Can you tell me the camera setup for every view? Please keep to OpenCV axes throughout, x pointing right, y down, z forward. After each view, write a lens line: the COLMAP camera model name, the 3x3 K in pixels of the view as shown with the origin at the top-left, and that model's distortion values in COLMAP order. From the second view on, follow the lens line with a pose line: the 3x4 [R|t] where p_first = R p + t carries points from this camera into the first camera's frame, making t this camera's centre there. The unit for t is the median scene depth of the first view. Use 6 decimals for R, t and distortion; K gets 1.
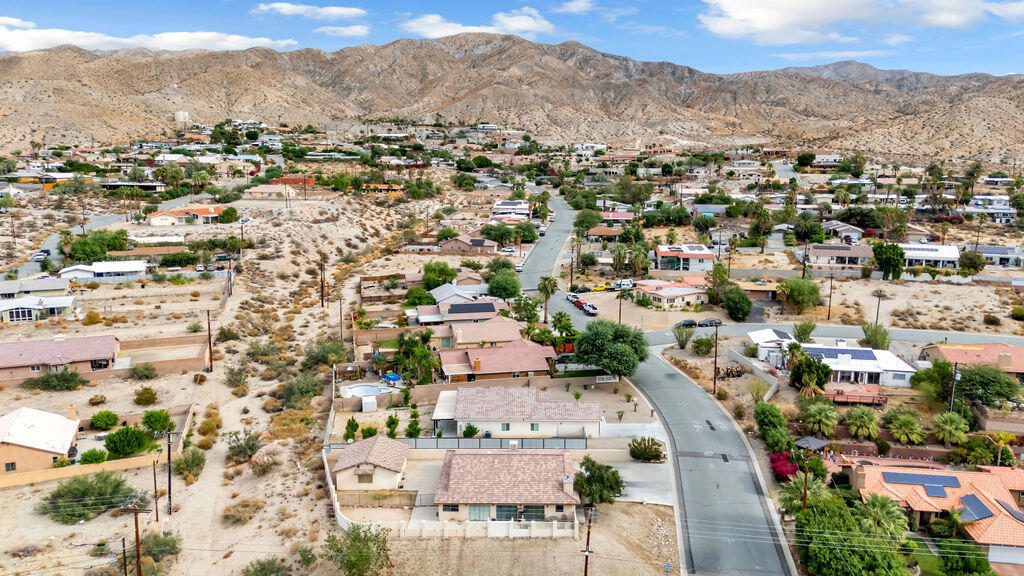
lens RADIAL K [[752.9, 0, 512.0], [0, 752.9, 288.0], [0, 0, 1]] dist [0.088544, -0.090111]
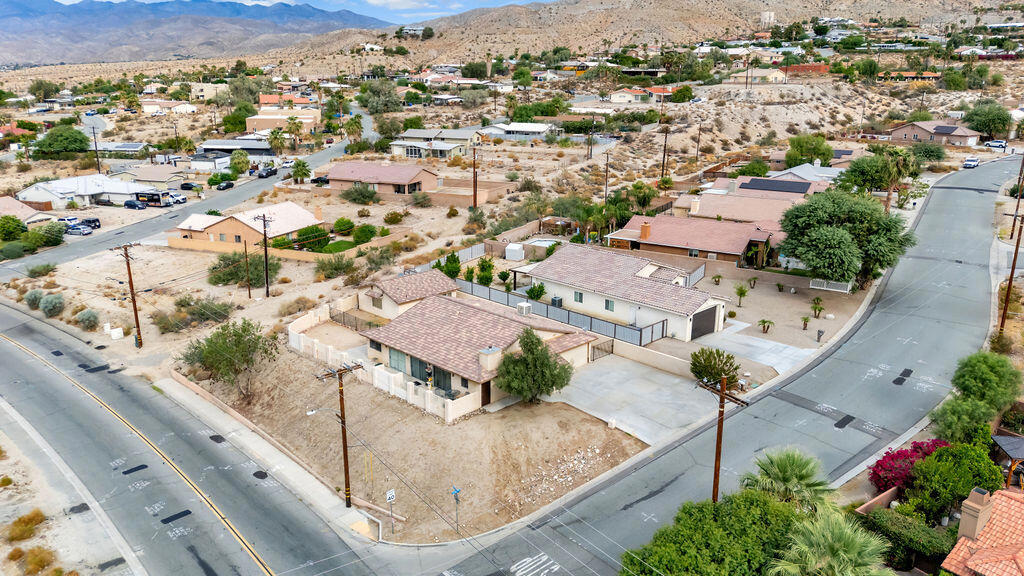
lens RADIAL K [[751.4, 0, 512.0], [0, 751.4, 288.0], [0, 0, 1]] dist [0.087375, -0.084257]
pose [[0.711809, 0.194851, -0.674805, 0.273732], [-0.125577, 0.980575, 0.150679, 0.043244], [0.691056, -0.022515, 0.722451, 0.252414]]
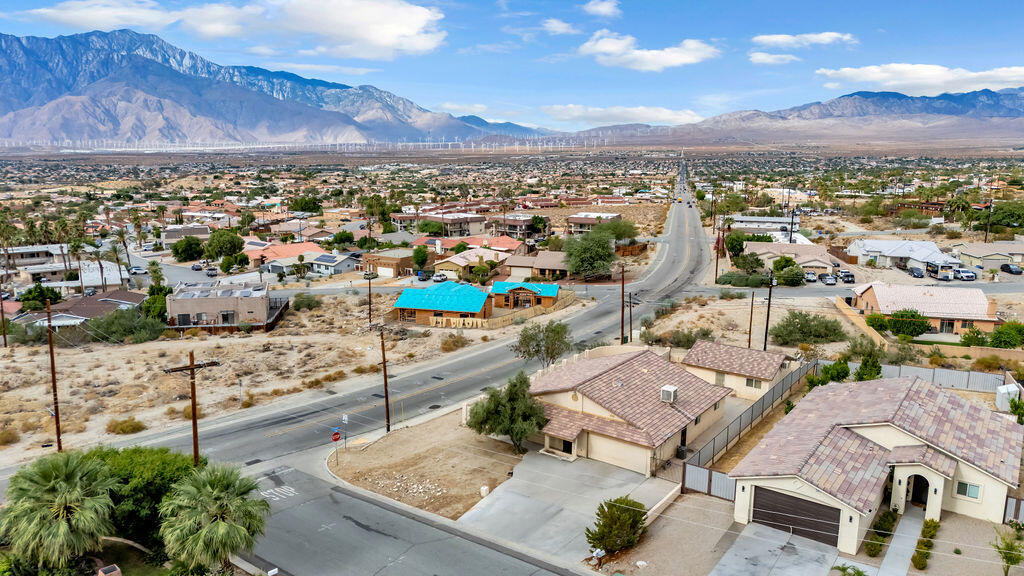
lens RADIAL K [[751.4, 0, 512.0], [0, 751.4, 288.0], [0, 0, 1]] dist [0.087375, -0.084257]
pose [[-0.572304, 0.143788, -0.807337, 0.316876], [-0.161135, 0.945596, 0.282638, -0.016545], [0.804054, 0.291845, -0.517999, 0.664176]]
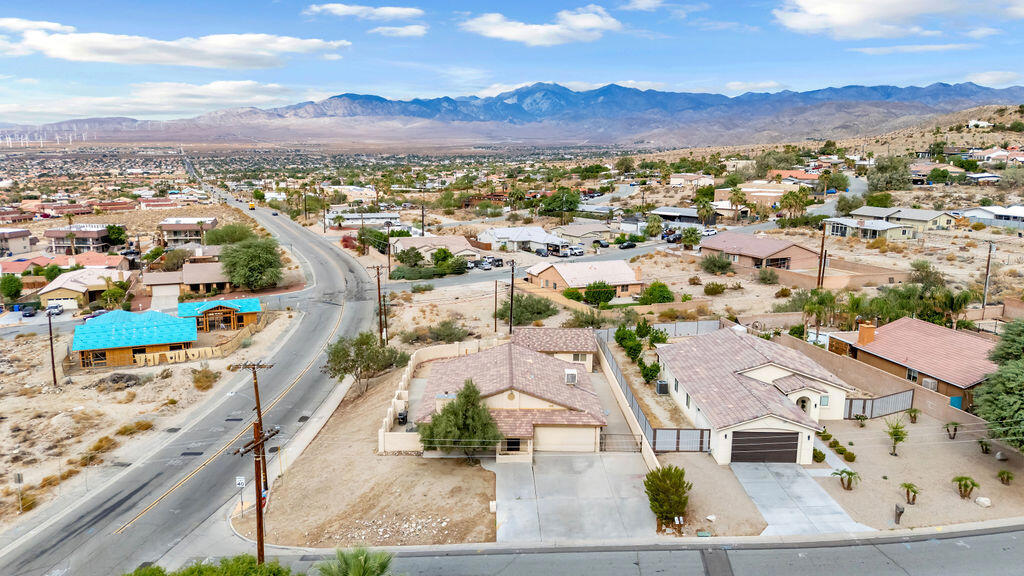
lens RADIAL K [[752.9, 0, 512.0], [0, 752.9, 288.0], [0, 0, 1]] dist [0.088544, -0.090111]
pose [[0.016839, 0.181049, -0.983330, 0.365003], [-0.187969, 0.966507, 0.174733, 0.012556], [0.982031, 0.181894, 0.050307, 0.500056]]
